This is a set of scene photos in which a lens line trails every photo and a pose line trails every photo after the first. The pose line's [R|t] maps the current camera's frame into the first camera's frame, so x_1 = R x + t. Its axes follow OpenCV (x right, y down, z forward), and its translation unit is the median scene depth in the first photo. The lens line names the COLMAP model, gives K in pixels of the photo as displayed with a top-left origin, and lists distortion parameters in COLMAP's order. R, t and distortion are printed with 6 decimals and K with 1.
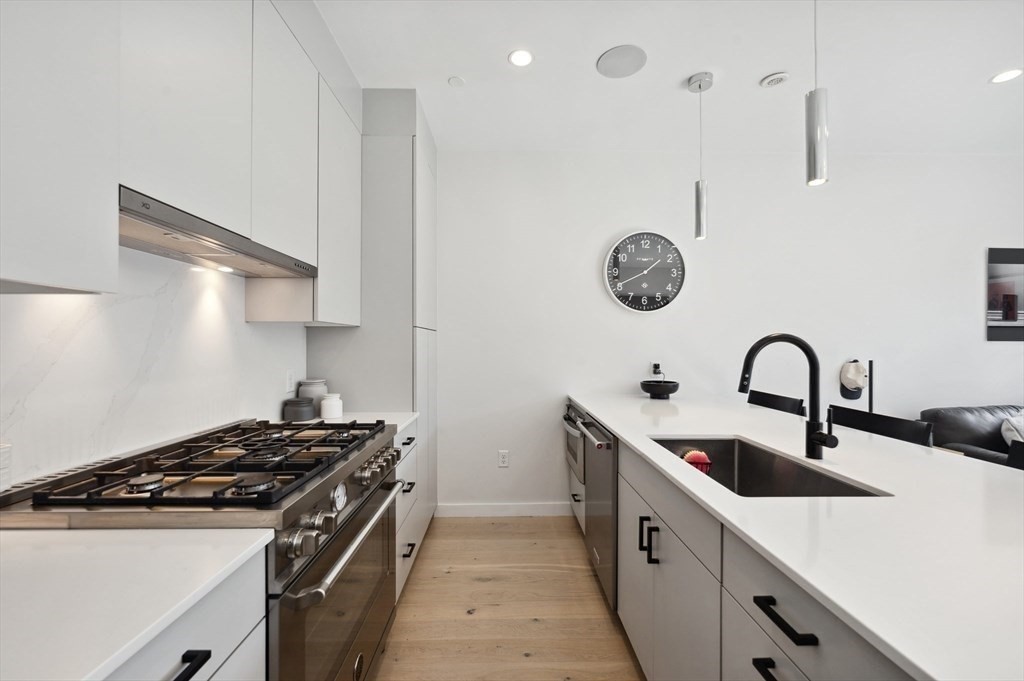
lens RADIAL K [[413.8, 0, 512.0], [0, 413.8, 340.5], [0, 0, 1]] dist [-0.028253, 0.031490]
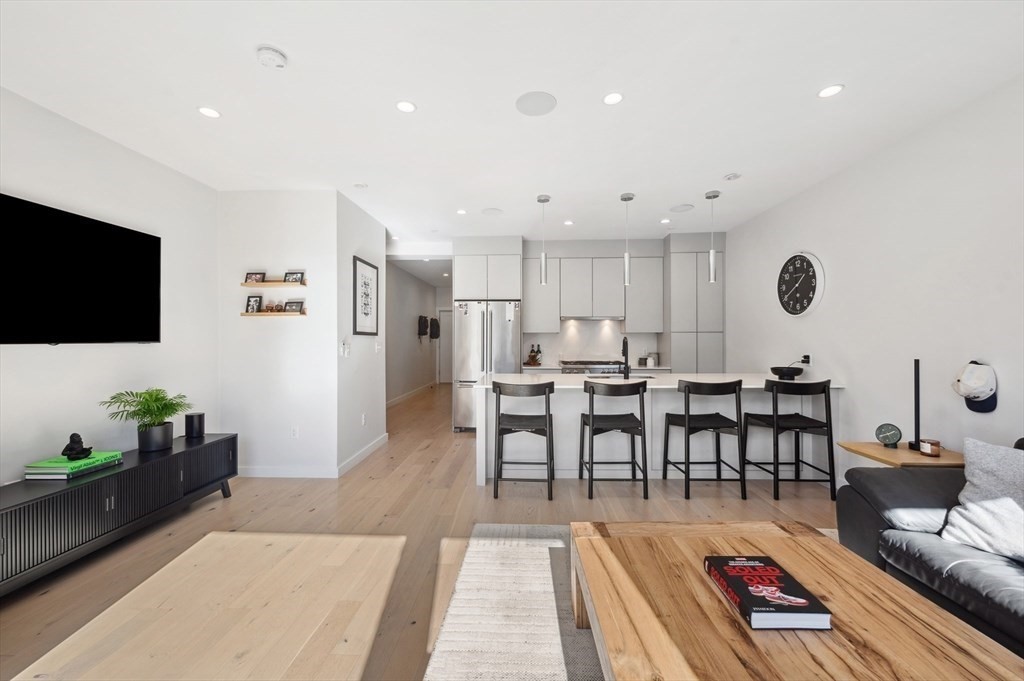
lens RADIAL K [[413.8, 0, 512.0], [0, 413.8, 340.5], [0, 0, 1]] dist [-0.028253, 0.031490]
pose [[-0.056617, -0.015921, -0.998269, 1.656653], [0.000666, 0.999872, -0.015984, 0.028135], [0.998396, -0.001570, -0.056599, 0.177101]]
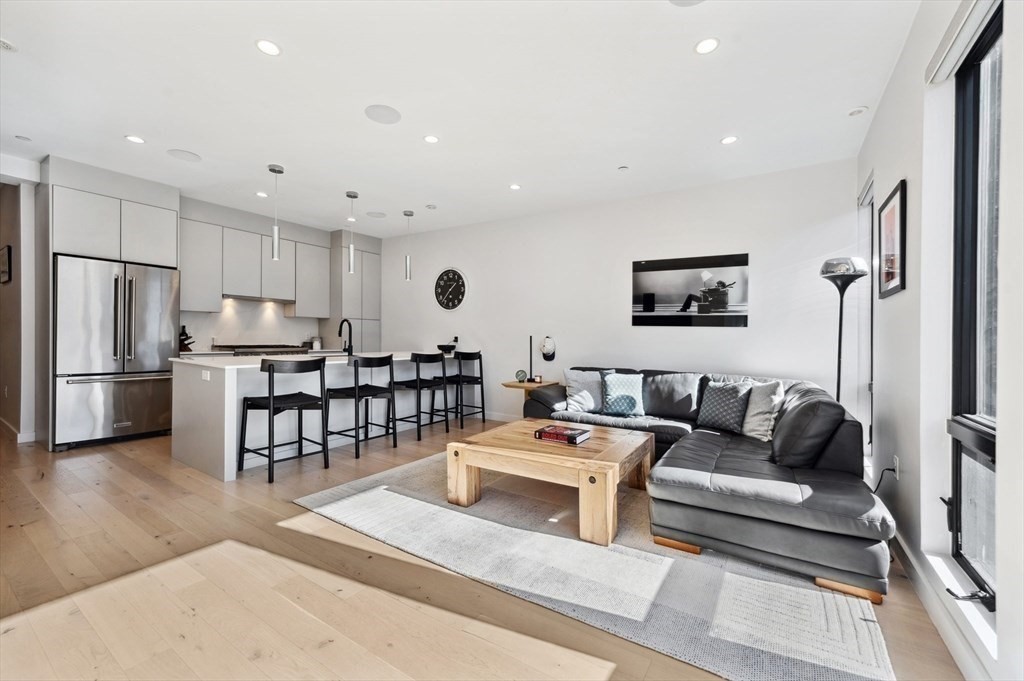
lens RADIAL K [[413.8, 0, 512.0], [0, 413.8, 340.5], [0, 0, 1]] dist [-0.028253, 0.031490]
pose [[0.826153, 0.021480, -0.563037, 1.659813], [-0.014583, 0.999753, 0.016742, 0.036036], [0.563258, -0.005621, 0.826262, -0.444403]]
